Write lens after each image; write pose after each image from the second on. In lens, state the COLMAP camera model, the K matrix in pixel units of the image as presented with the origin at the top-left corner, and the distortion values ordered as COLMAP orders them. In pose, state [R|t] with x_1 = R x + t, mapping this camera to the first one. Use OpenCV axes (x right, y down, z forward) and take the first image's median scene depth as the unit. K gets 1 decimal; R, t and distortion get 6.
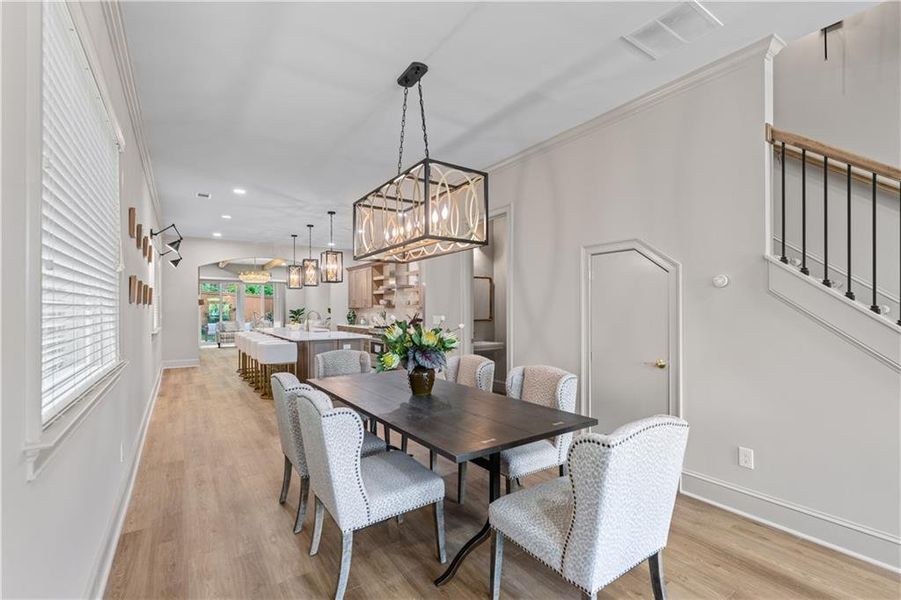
lens RADIAL K [[396.7, 0, 450.5], [0, 396.7, 306.6], [0, 0, 1]] dist [0.004553, 0.000390]
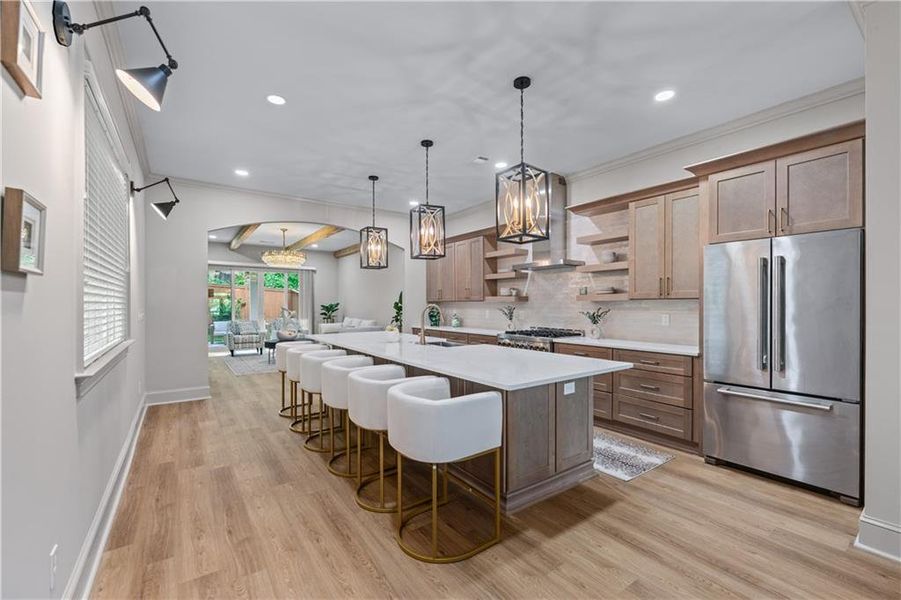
lens RADIAL K [[377.3, 0, 453.7], [0, 377.3, 303.9], [0, 0, 1]] dist [0.002350, 0.000427]
pose [[0.999543, -0.001726, 0.030194, -0.258914], [0.001554, 0.999983, 0.005708, 0.004068], [-0.030203, -0.005658, 0.999528, 0.386195]]
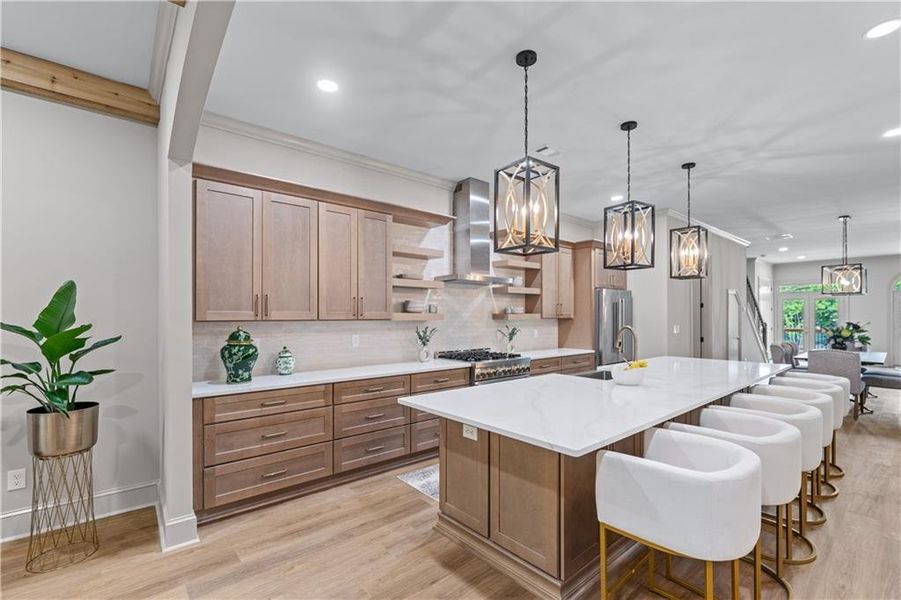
lens RADIAL K [[396.7, 0, 451.2], [0, 396.7, 315.0], [0, 0, 1]] dist [0.004553, 0.000390]
pose [[-0.107151, 0.003679, 0.994236, -1.019748], [-0.004645, 0.999980, -0.004200, -0.005714], [-0.994232, -0.005068, -0.107132, 1.716970]]
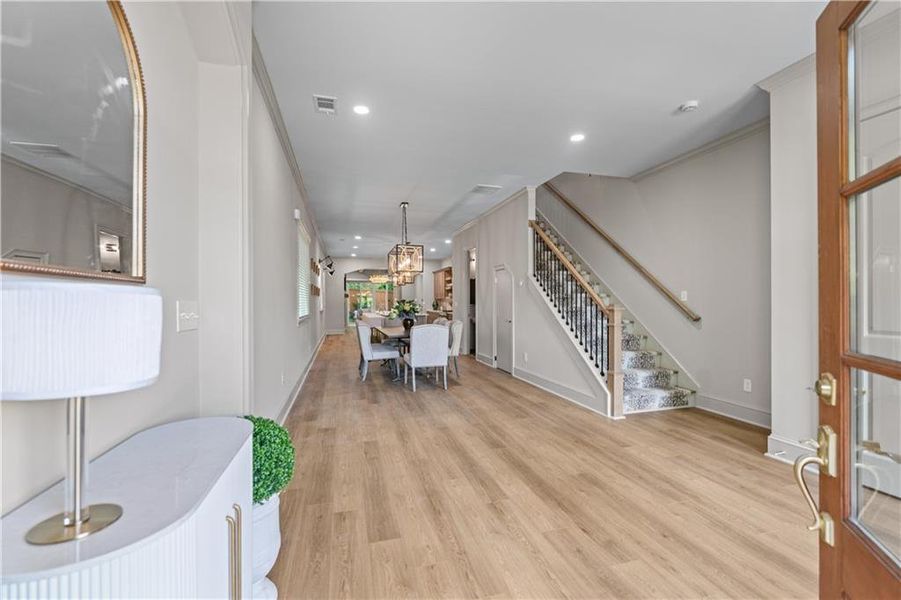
lens RADIAL K [[360.2, 0, 445.4], [0, 360.2, 299.1], [0, 0, 1]] dist [0.002112, 0.000318]
pose [[0.950949, -0.002226, -0.309339, 0.217314], [0.001725, 0.999997, -0.001893, 0.006844], [0.309342, 0.001266, 0.950950, -0.279861]]
